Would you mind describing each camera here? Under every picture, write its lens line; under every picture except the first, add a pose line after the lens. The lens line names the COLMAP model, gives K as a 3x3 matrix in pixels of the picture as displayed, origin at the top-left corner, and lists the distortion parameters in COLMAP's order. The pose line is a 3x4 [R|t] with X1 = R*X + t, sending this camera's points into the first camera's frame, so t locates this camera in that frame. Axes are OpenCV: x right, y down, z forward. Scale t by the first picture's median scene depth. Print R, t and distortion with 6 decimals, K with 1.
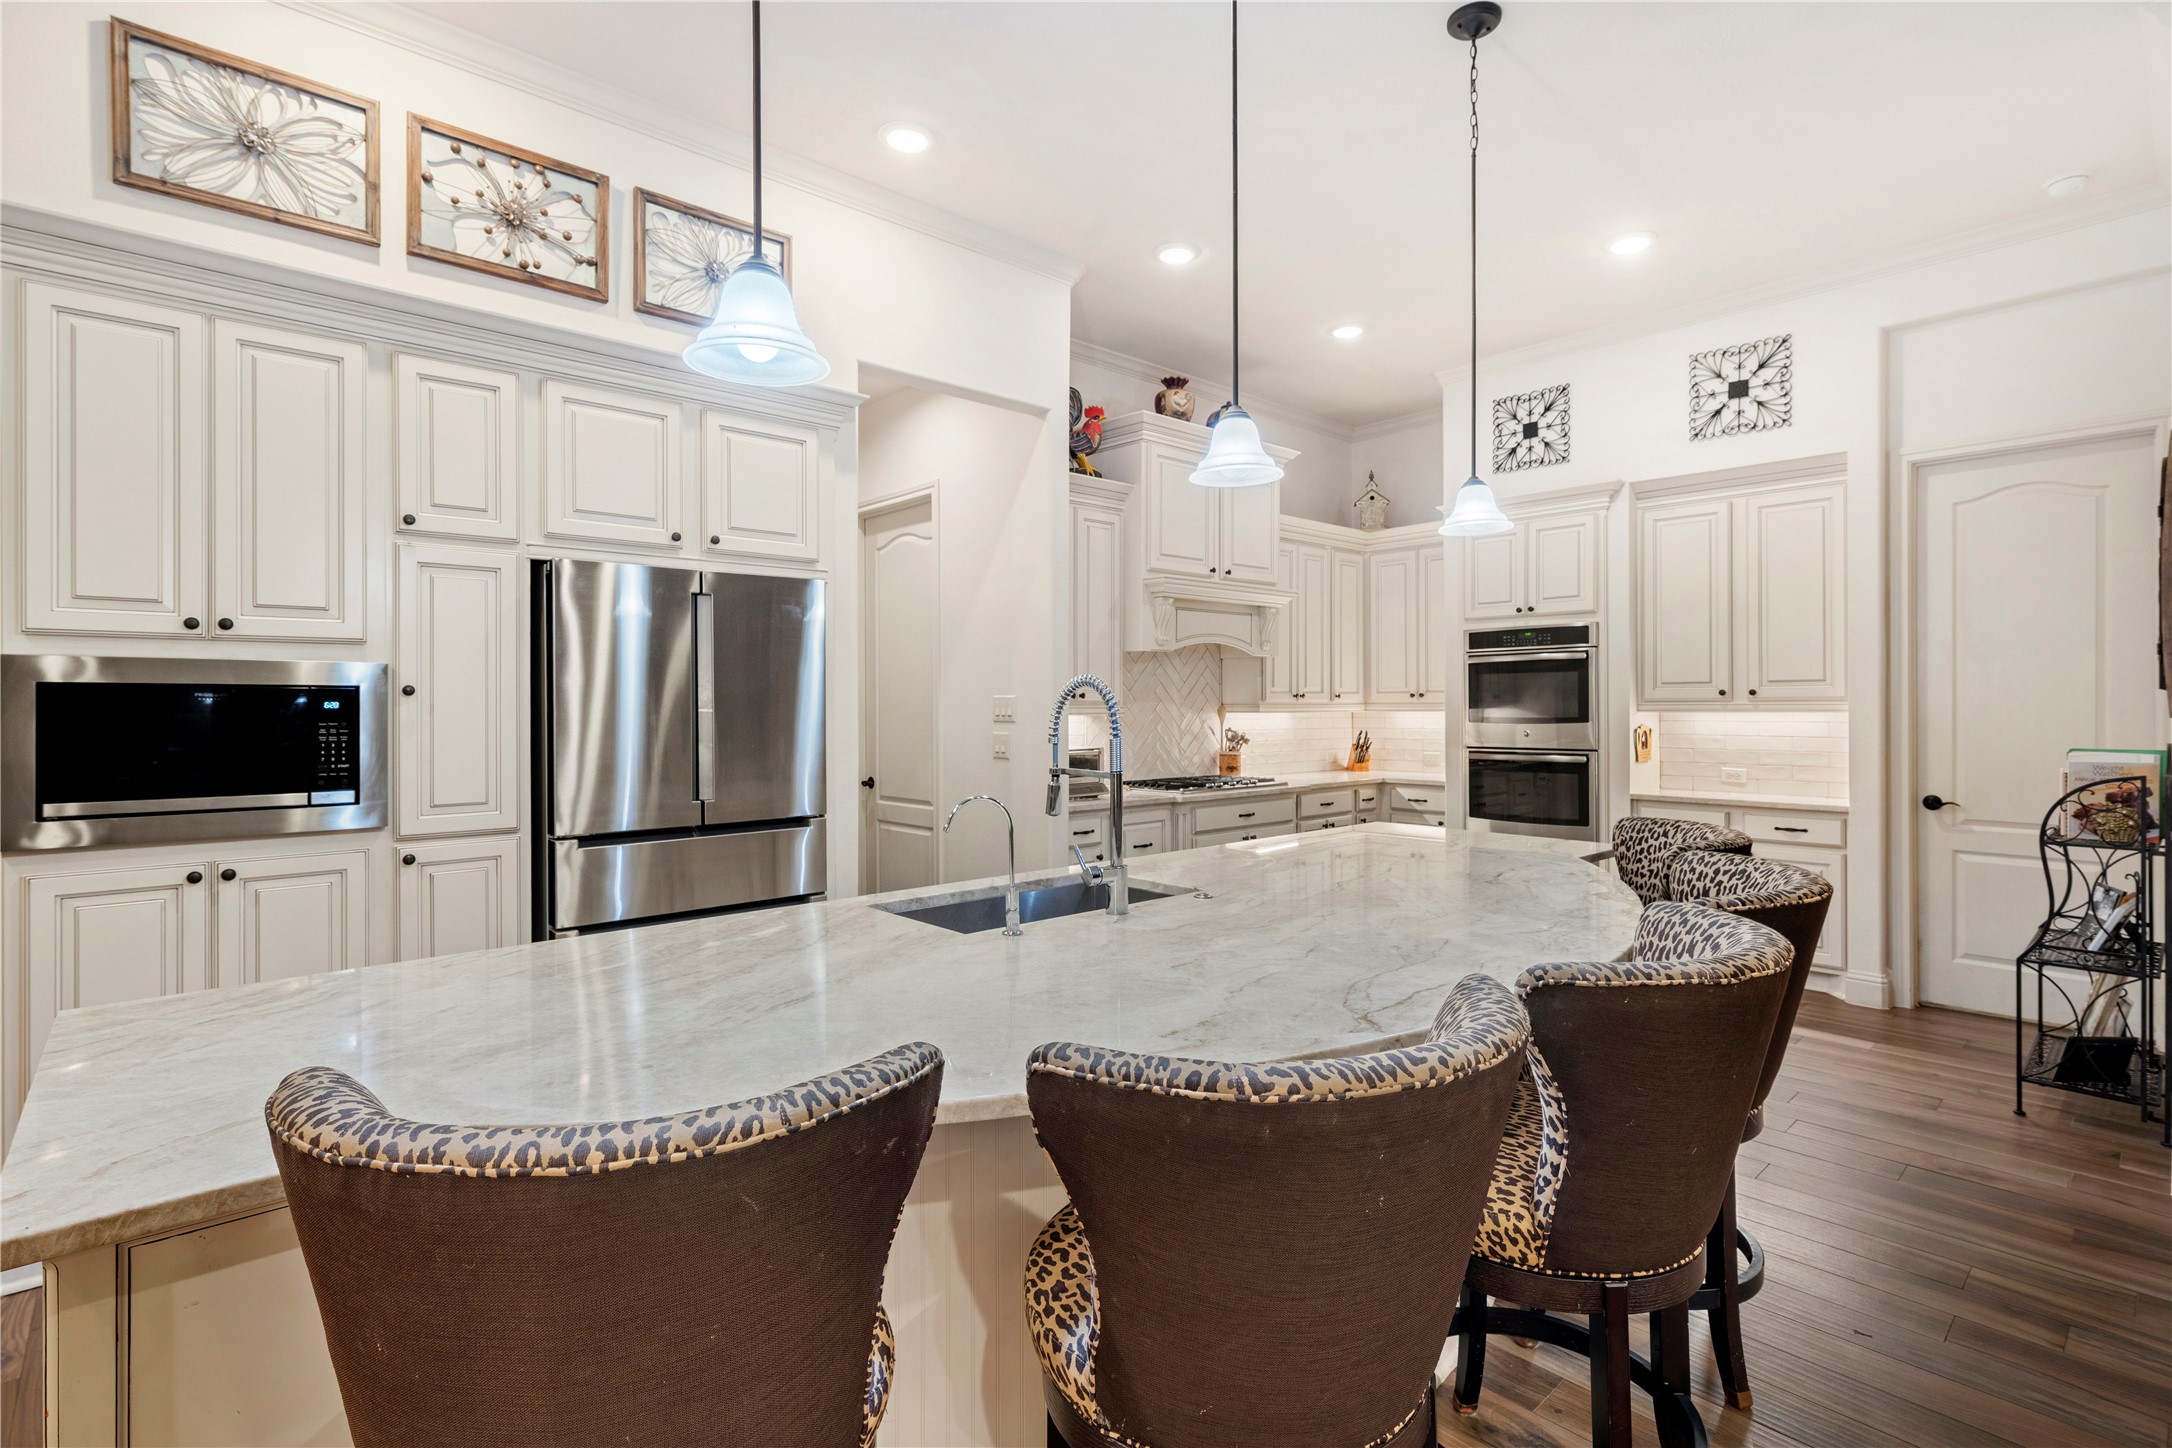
lens RADIAL K [[1031.3, 0, 1083.6], [0, 1031.3, 705.8], [0, 0, 1]] dist [0.003208, -0.000507]
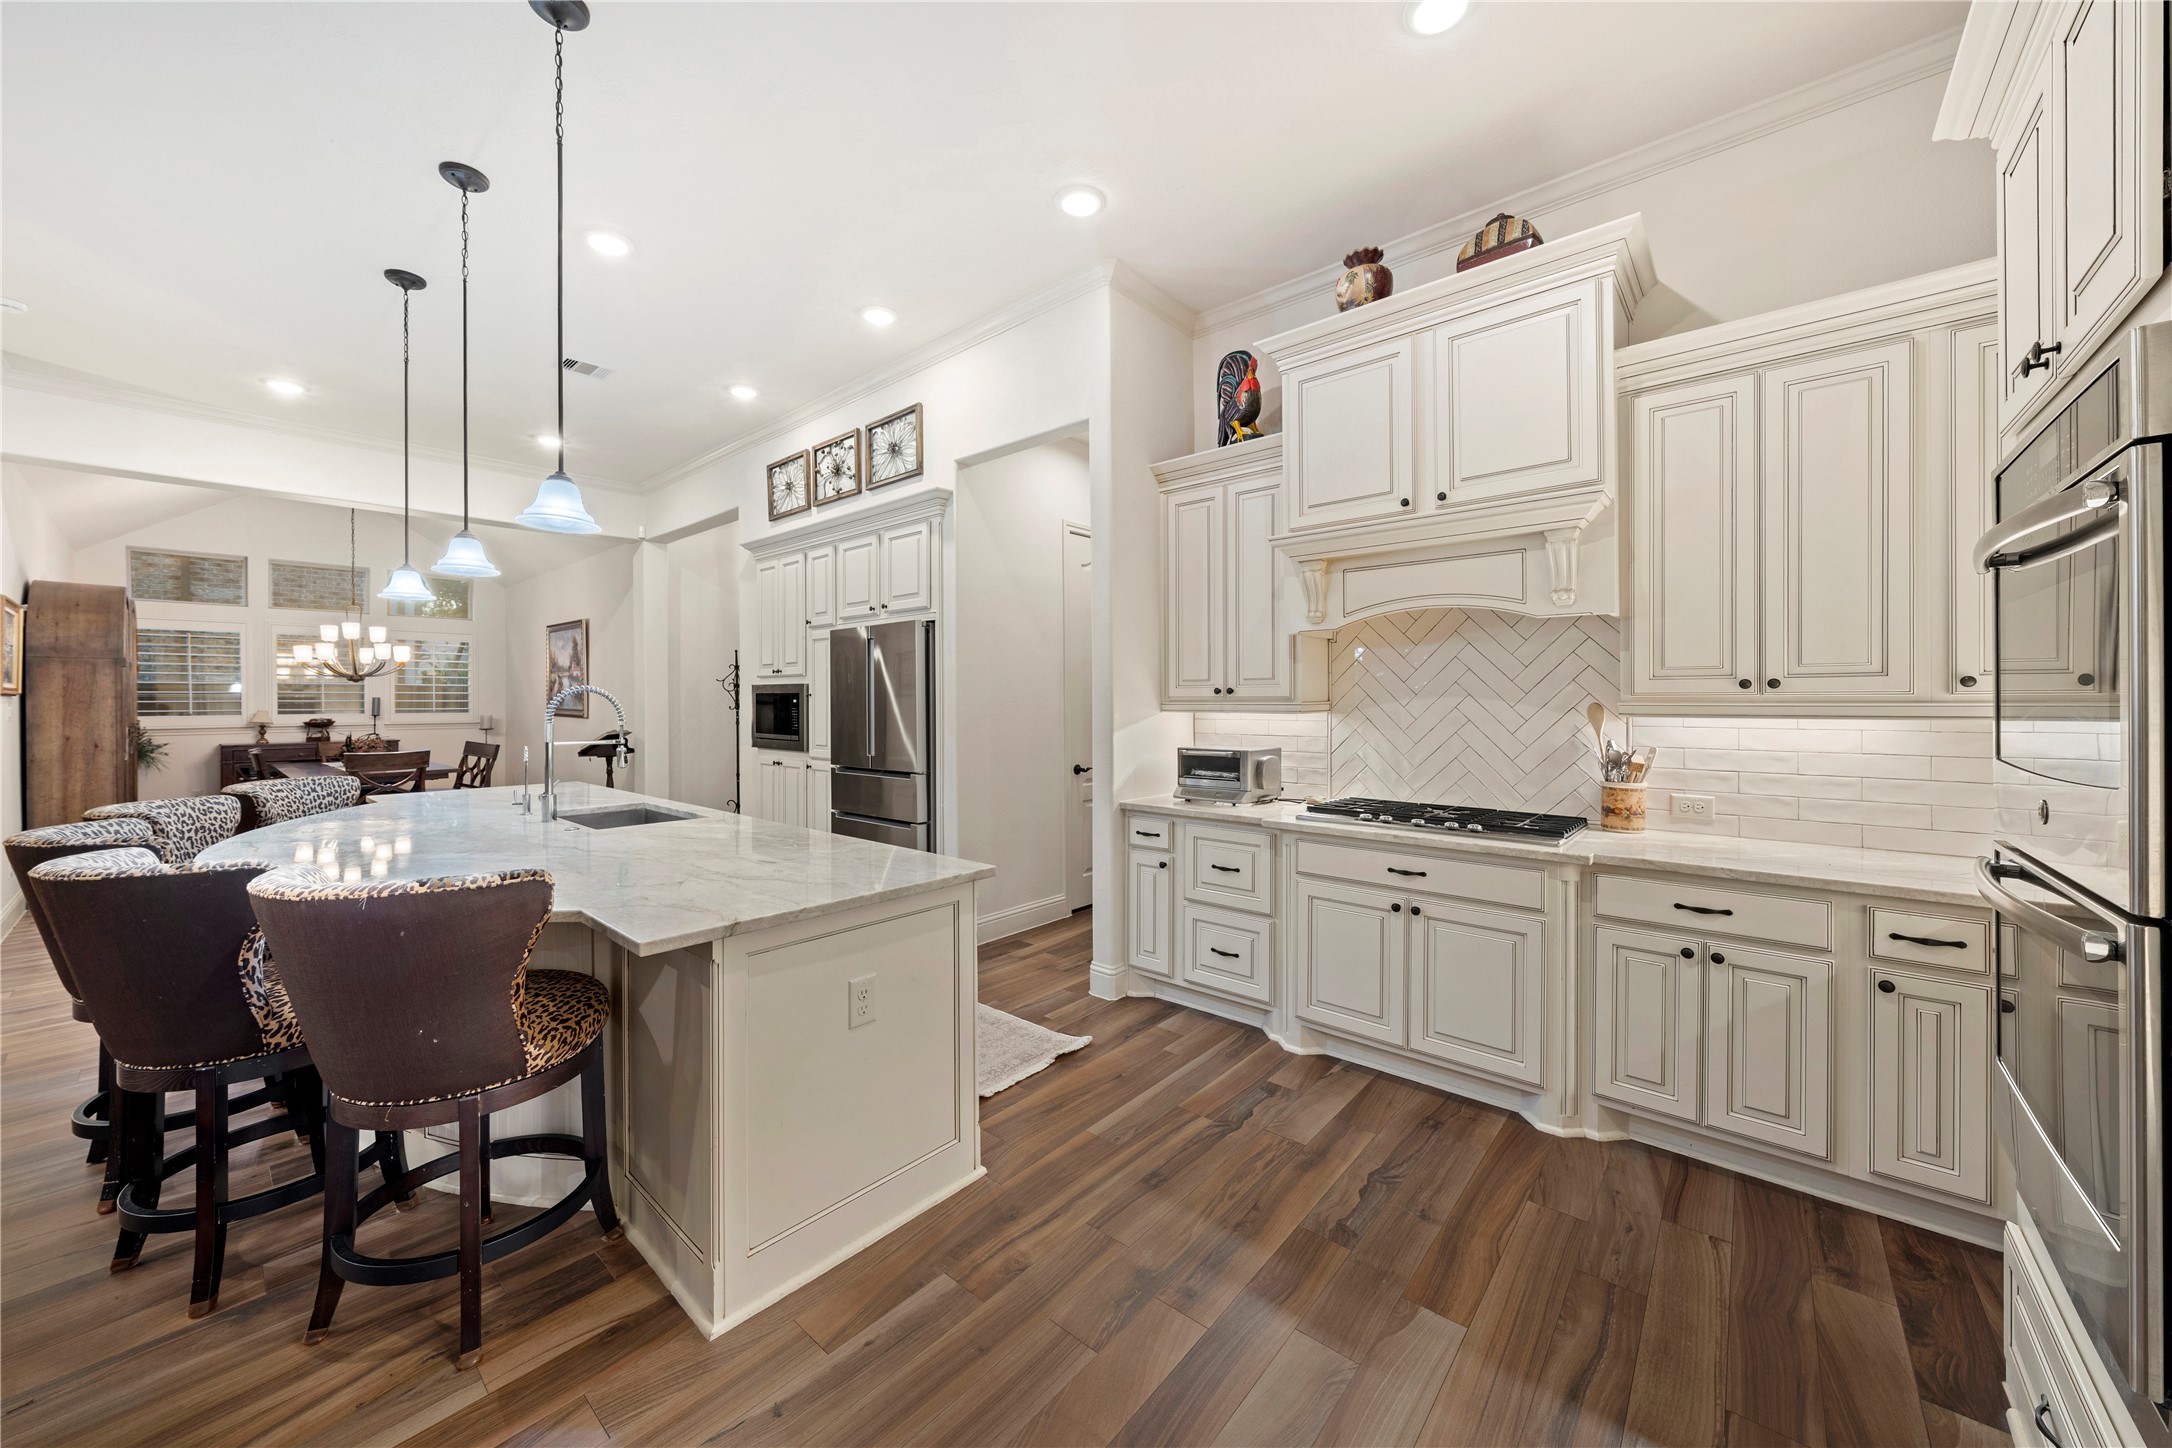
lens RADIAL K [[781.1, 0, 1081.3], [0, 781.1, 701.6], [0, 0, 1]] dist [-0.000050, -0.000097]
pose [[0.114918, 0.009784, -0.993327, 0.960861], [0.005775, 0.999928, 0.010517, -0.012481], [0.993358, -0.006945, 0.114854, 1.145609]]
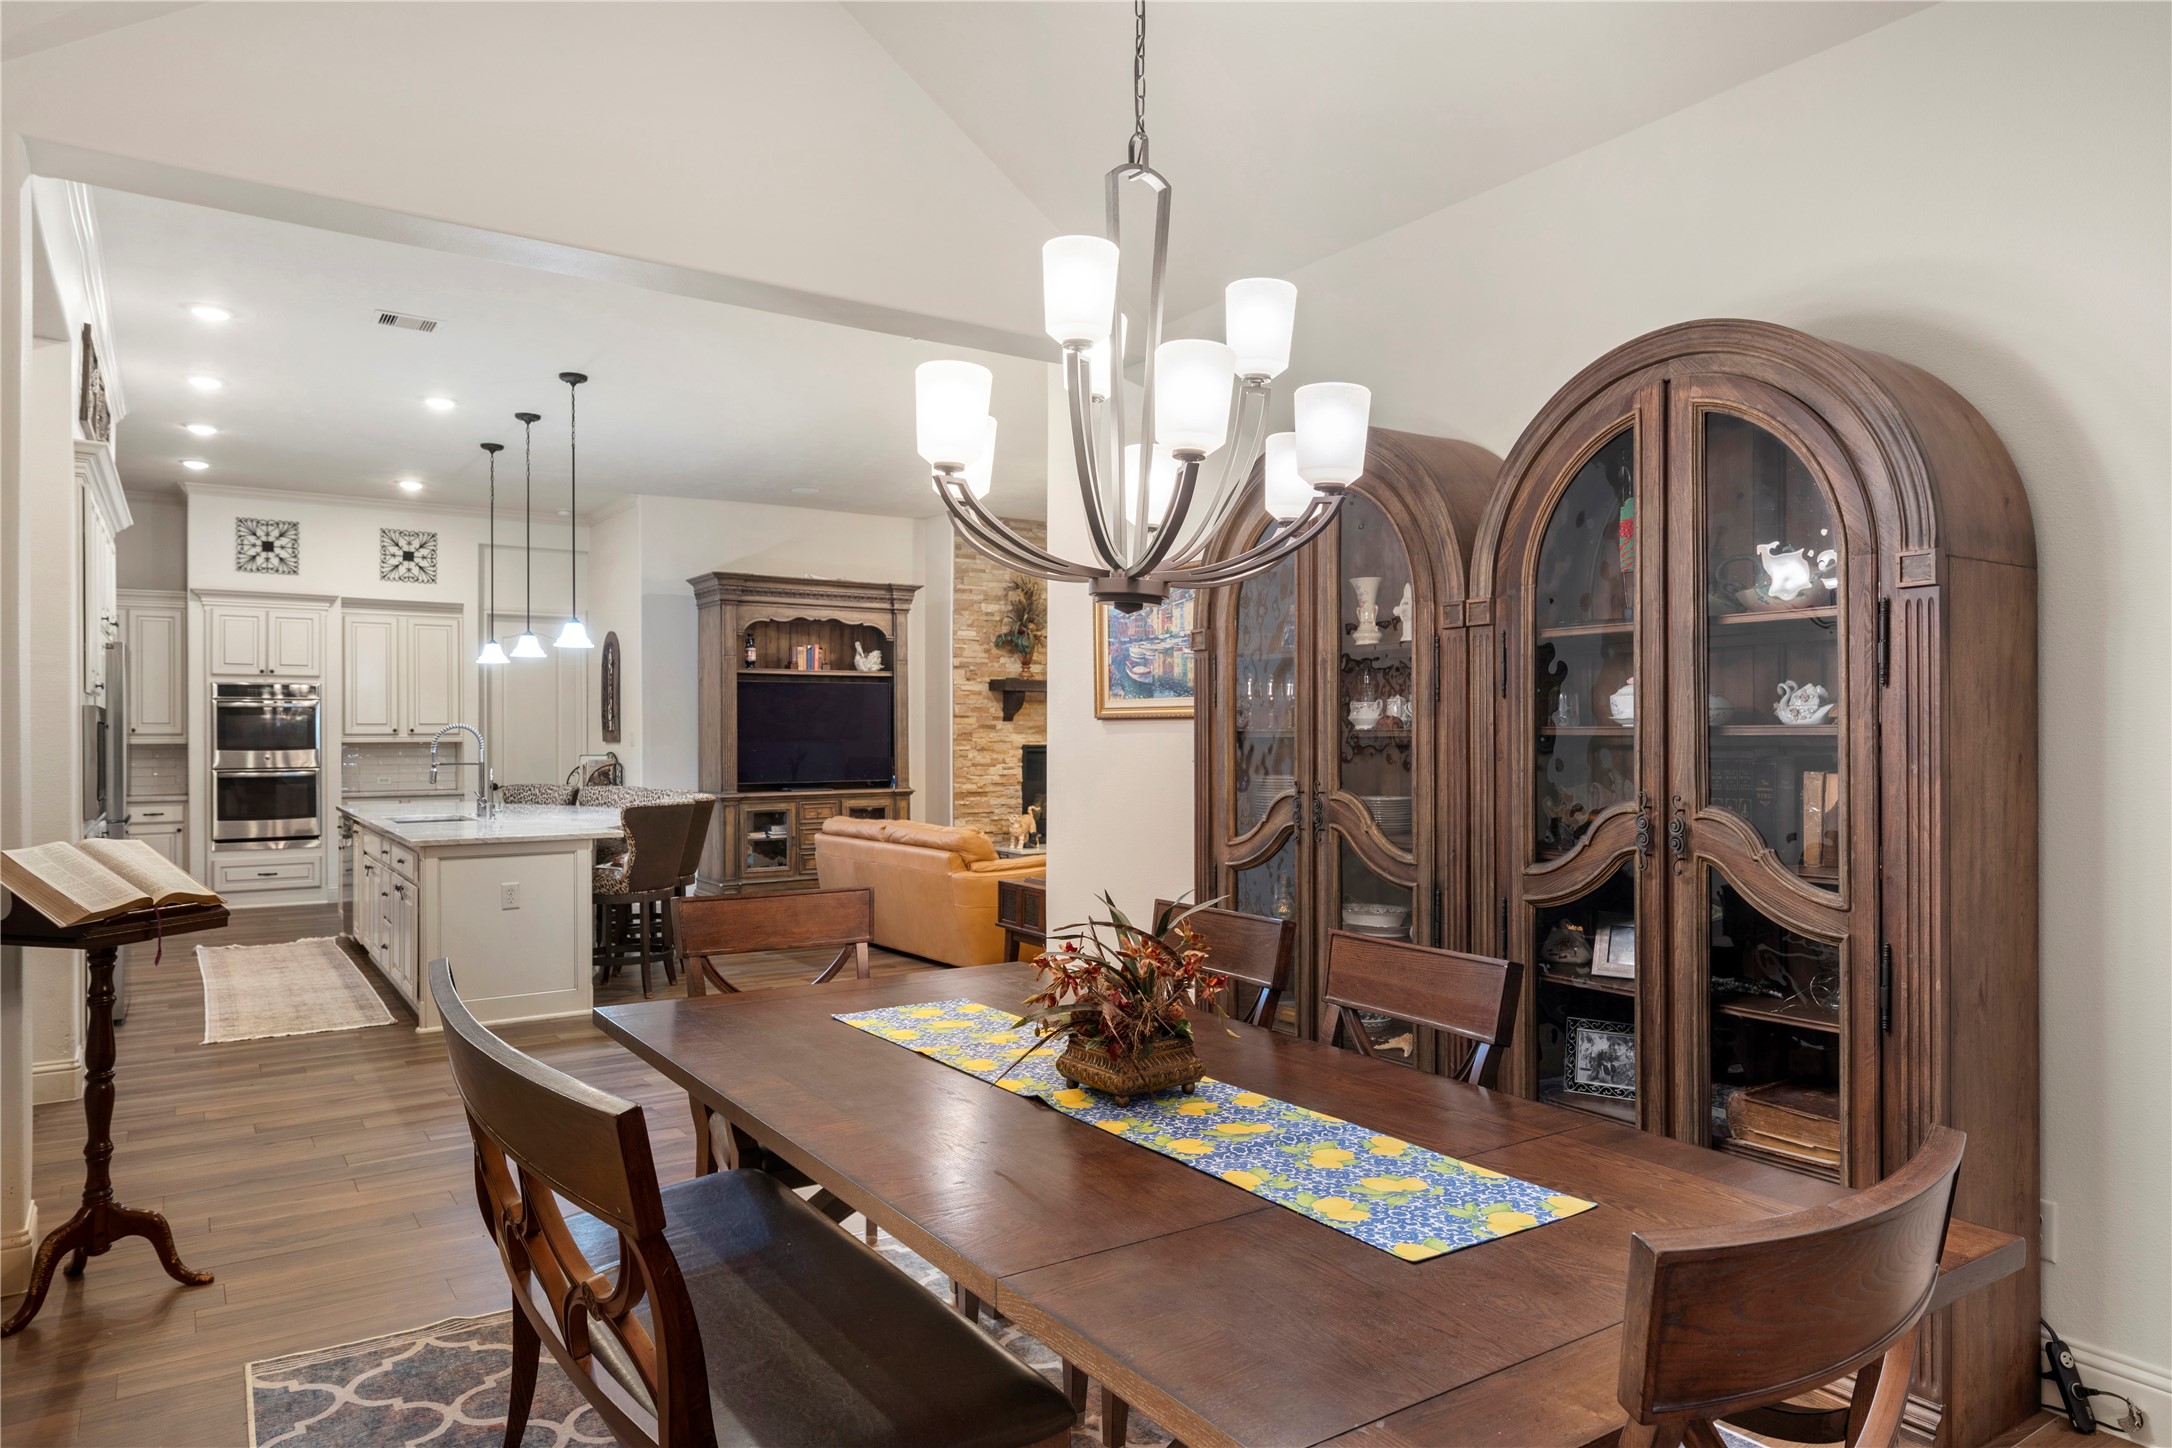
lens RADIAL K [[1363.1, 0, 1086.8], [0, 1363.1, 729.4], [0, 0, 1]] dist [-0.000991, -0.000170]
pose [[0.157259, 0.007153, 0.987532, -7.092893], [0.003549, 0.999963, -0.007809, 0.037713], [-0.987551, 0.004733, 0.157228, -2.386046]]
